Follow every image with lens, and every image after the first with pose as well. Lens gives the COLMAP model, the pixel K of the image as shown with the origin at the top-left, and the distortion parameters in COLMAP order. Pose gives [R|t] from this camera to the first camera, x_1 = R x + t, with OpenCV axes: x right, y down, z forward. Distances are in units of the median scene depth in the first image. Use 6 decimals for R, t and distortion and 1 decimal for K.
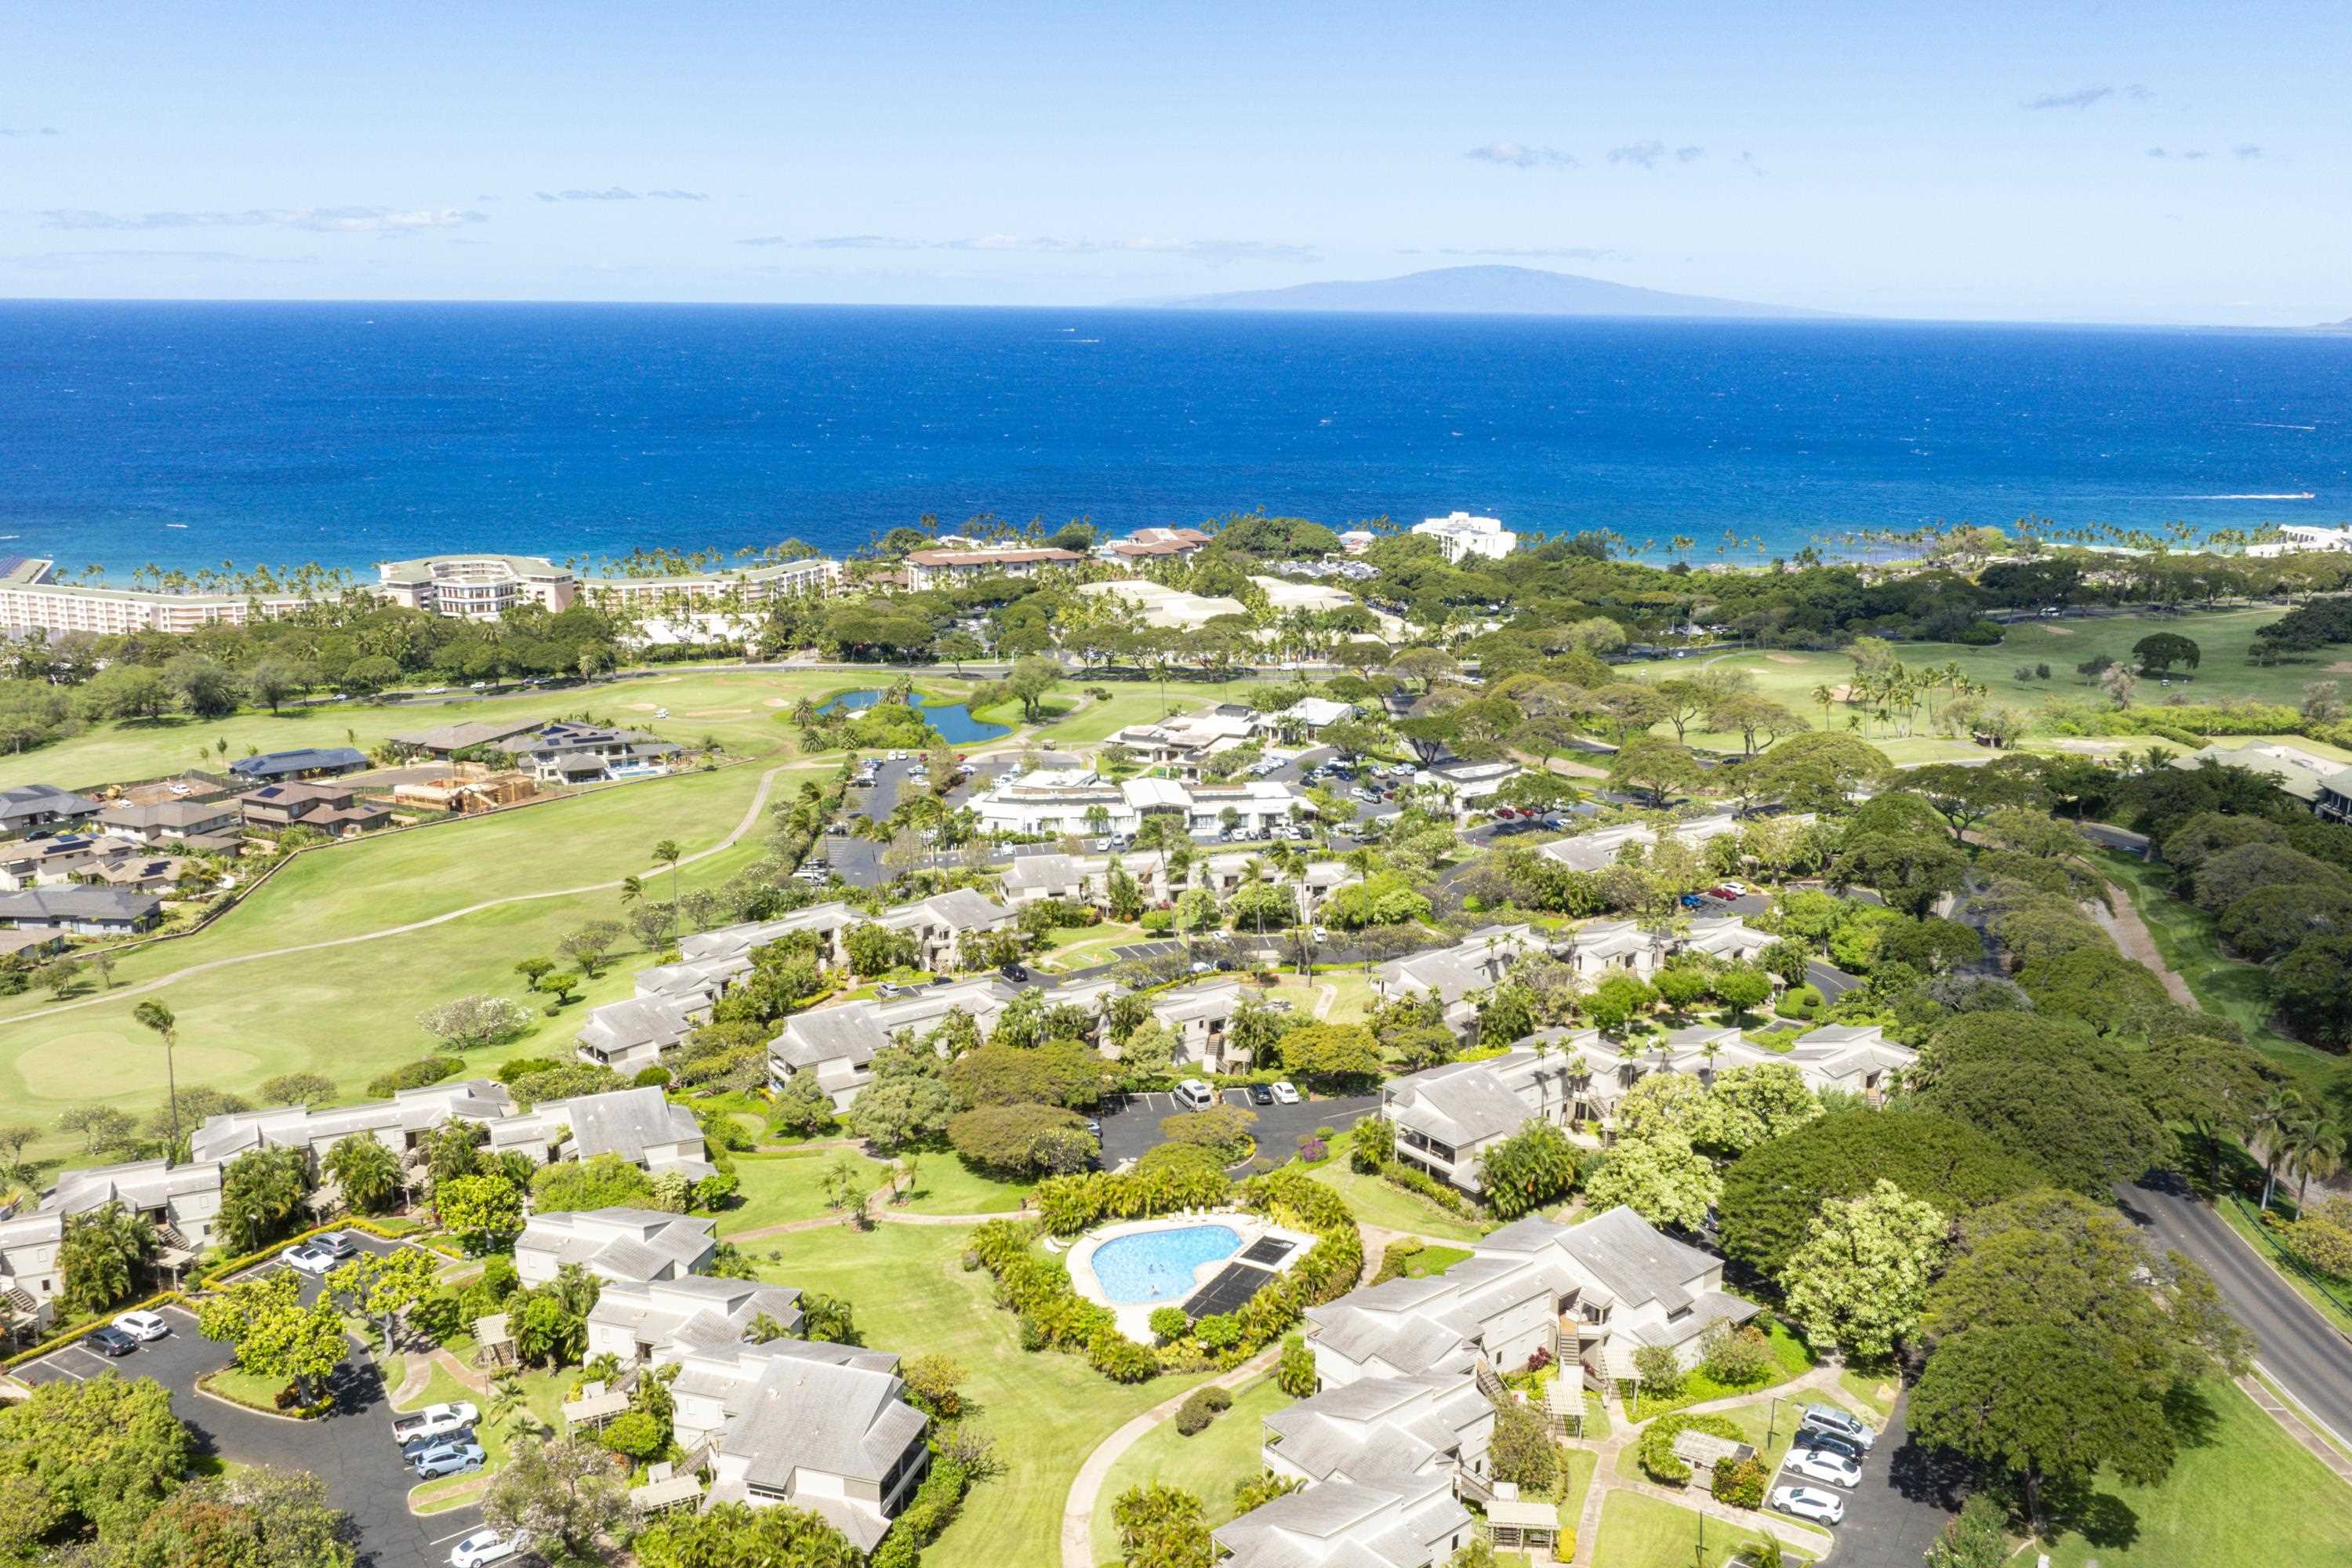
lens RADIAL K [[1984.9, 0, 1176.0], [0, 1984.9, 784.0], [0, 0, 1]] dist [-0.049375, -0.000834]
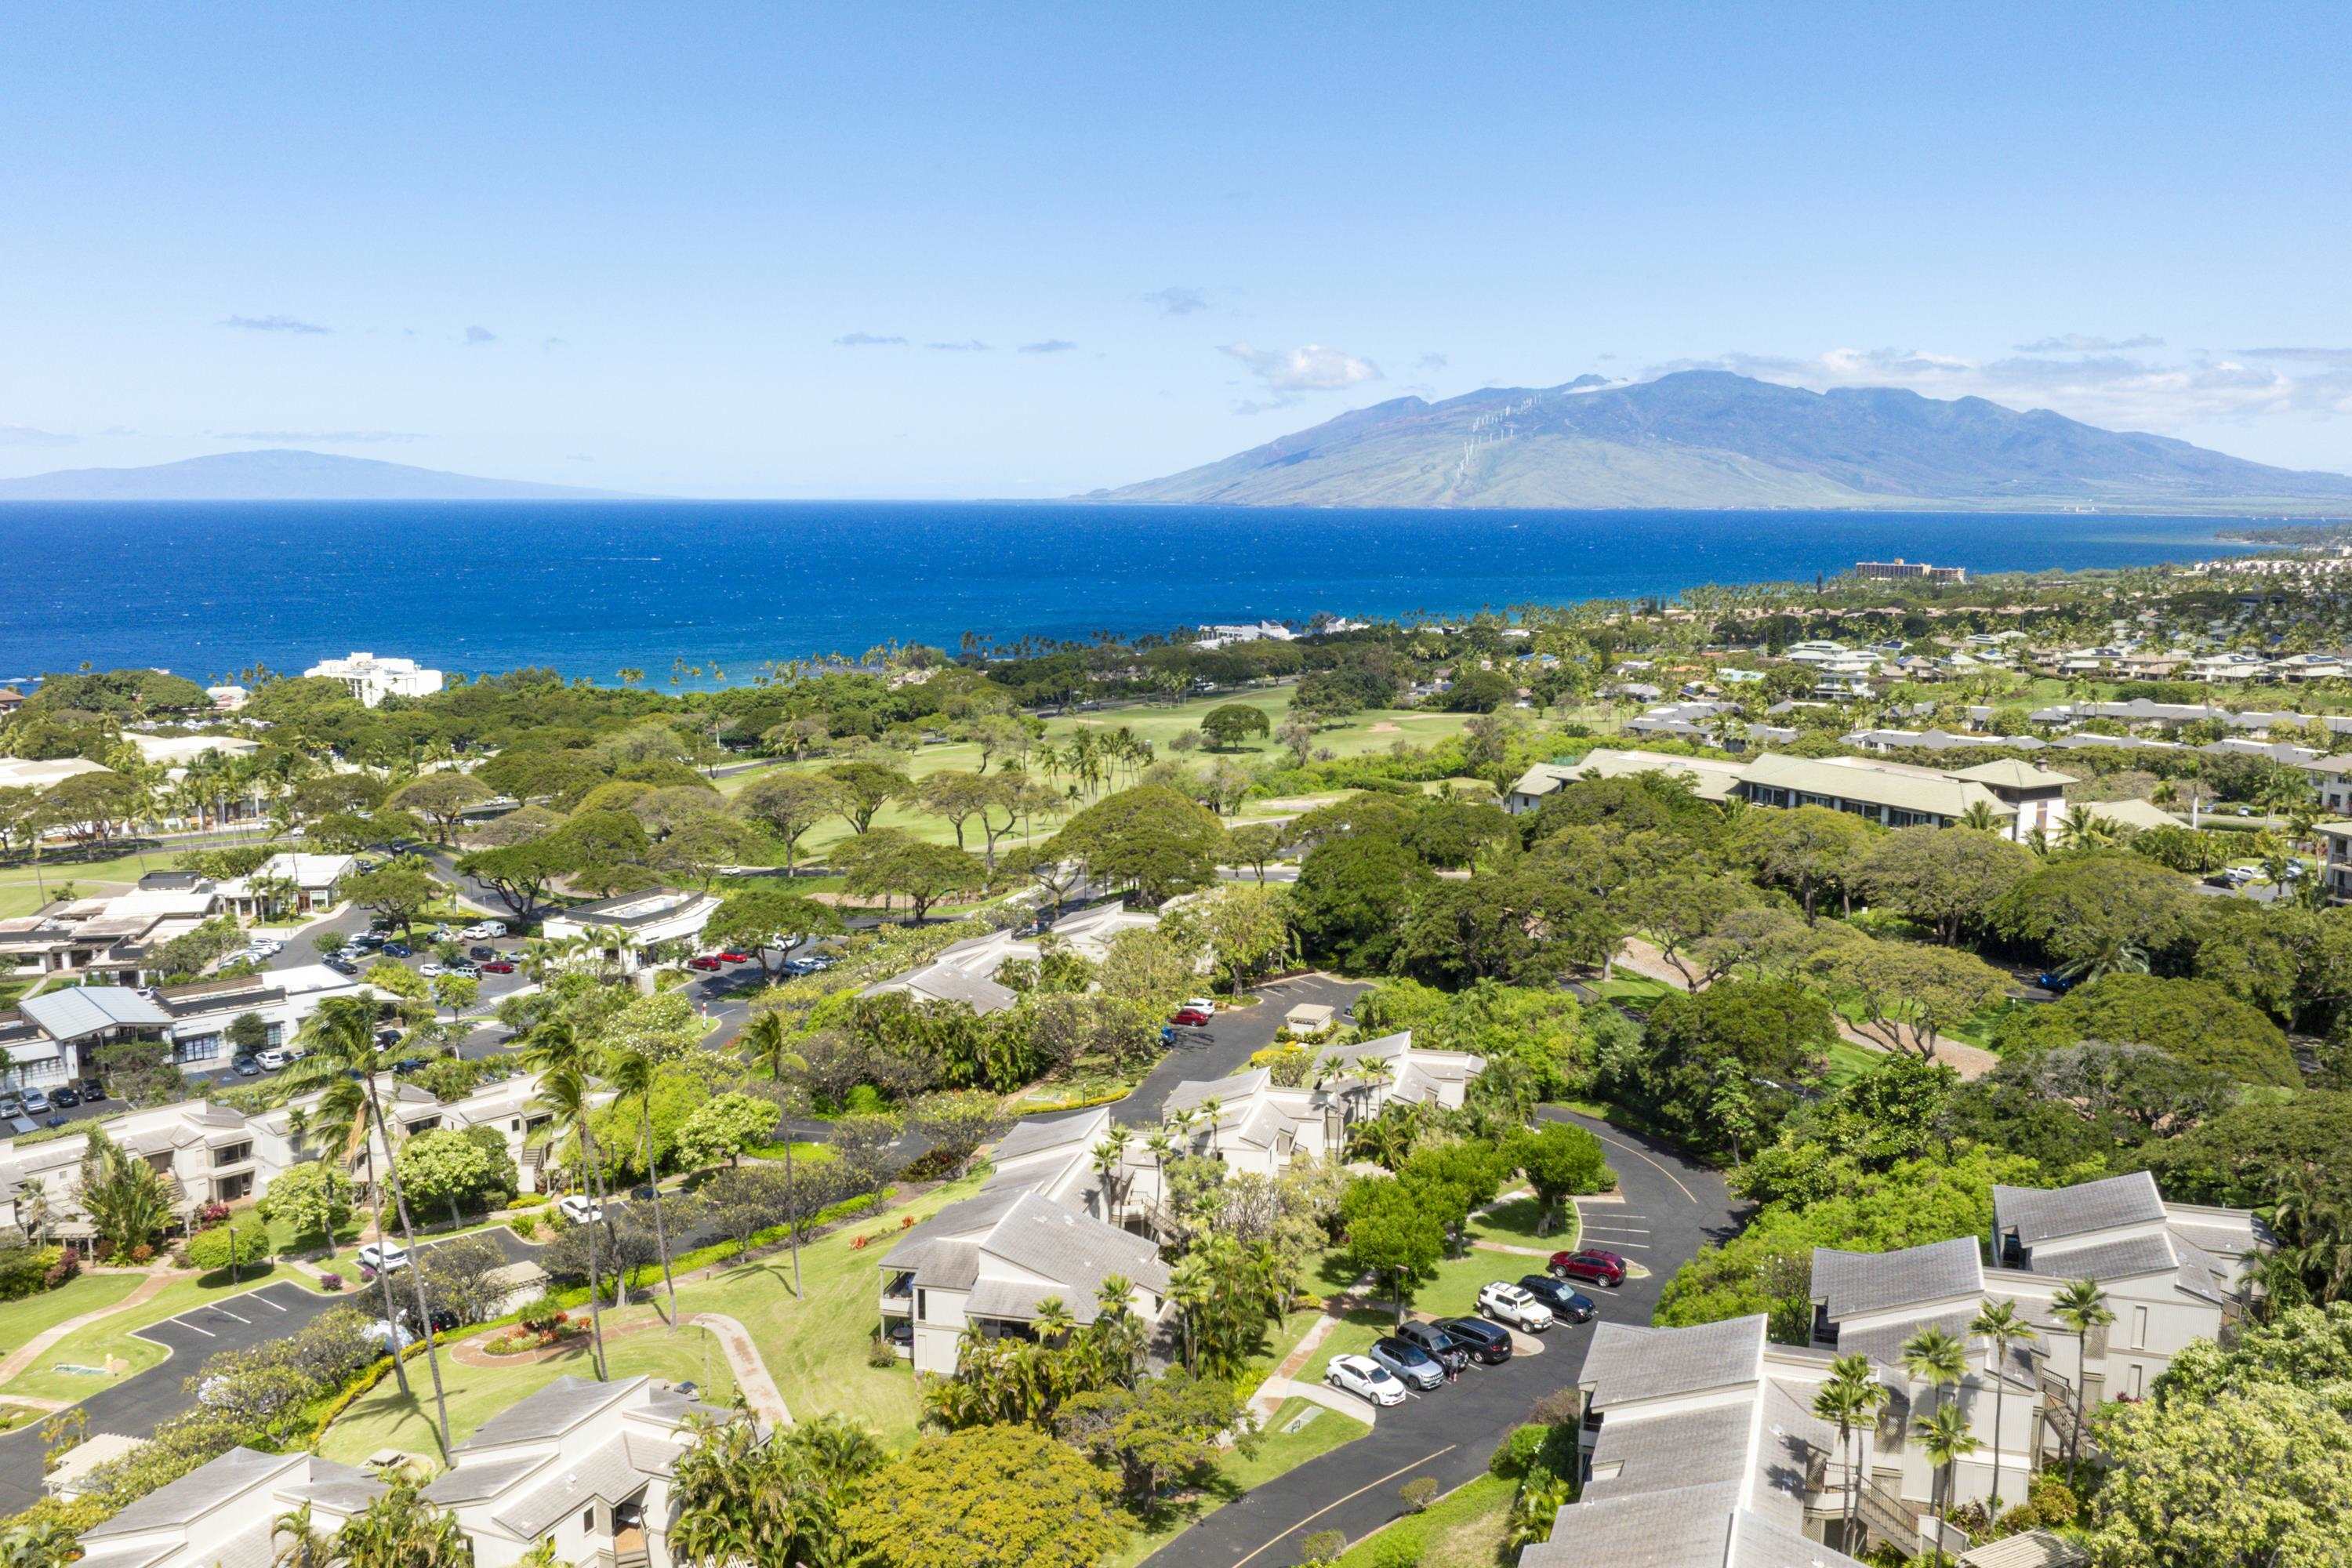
lens RADIAL K [[1984.9, 0, 1176.0], [0, 1984.9, 784.0], [0, 0, 1]] dist [-0.049375, -0.000834]
pose [[0.834499, -0.085458, 0.544342, -0.043125], [0.137023, 0.989051, -0.054789, 0.011545], [-0.533701, 0.120309, 0.837072, 0.326692]]
